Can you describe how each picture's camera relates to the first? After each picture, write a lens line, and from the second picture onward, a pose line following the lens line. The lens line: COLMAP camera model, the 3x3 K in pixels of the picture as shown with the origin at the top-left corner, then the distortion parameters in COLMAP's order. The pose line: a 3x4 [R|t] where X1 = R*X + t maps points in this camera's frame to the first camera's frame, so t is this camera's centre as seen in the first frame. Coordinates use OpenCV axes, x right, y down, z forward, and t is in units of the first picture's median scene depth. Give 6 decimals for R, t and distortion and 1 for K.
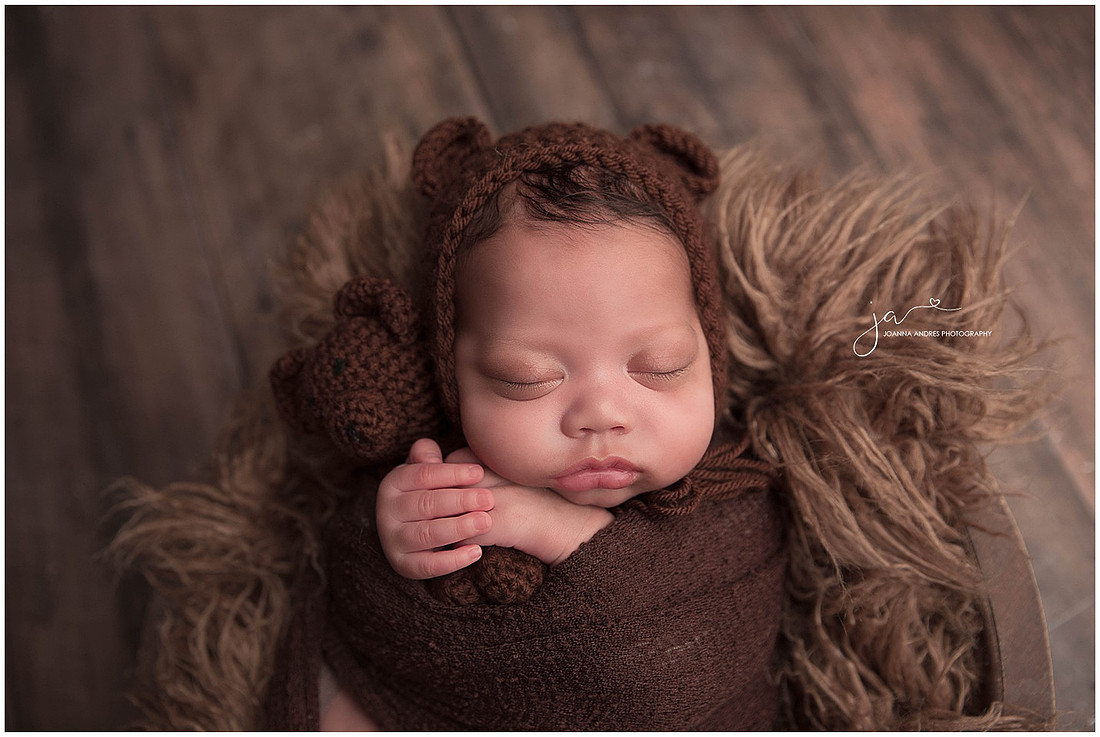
lens RADIAL K [[1013.6, 0, 558.2], [0, 1013.6, 369.1], [0, 0, 1]] dist [-0.044564, 0.000000]
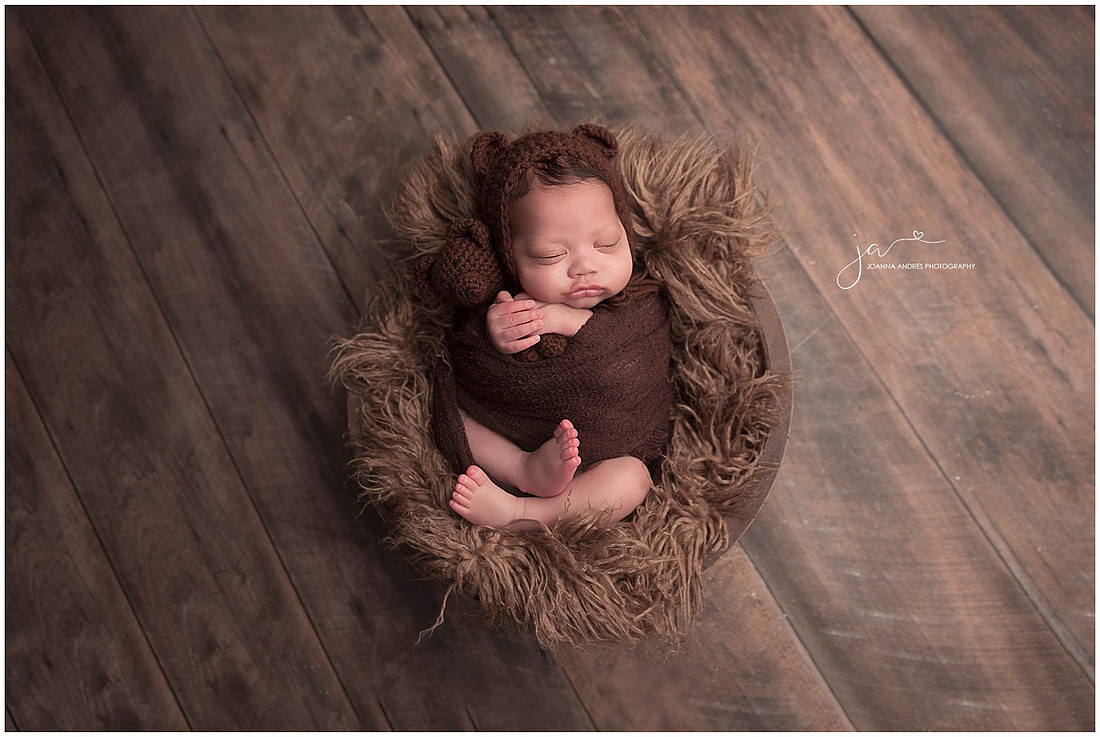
lens RADIAL K [[983.3, 0, 546.5], [0, 983.3, 364.1], [0, 0, 1]] dist [-0.008923, -0.002917]
pose [[0.982117, -0.146589, 0.118144, -0.301571], [0.128674, 0.980705, 0.147174, -0.071782], [-0.137438, -0.129340, 0.982029, -1.066374]]
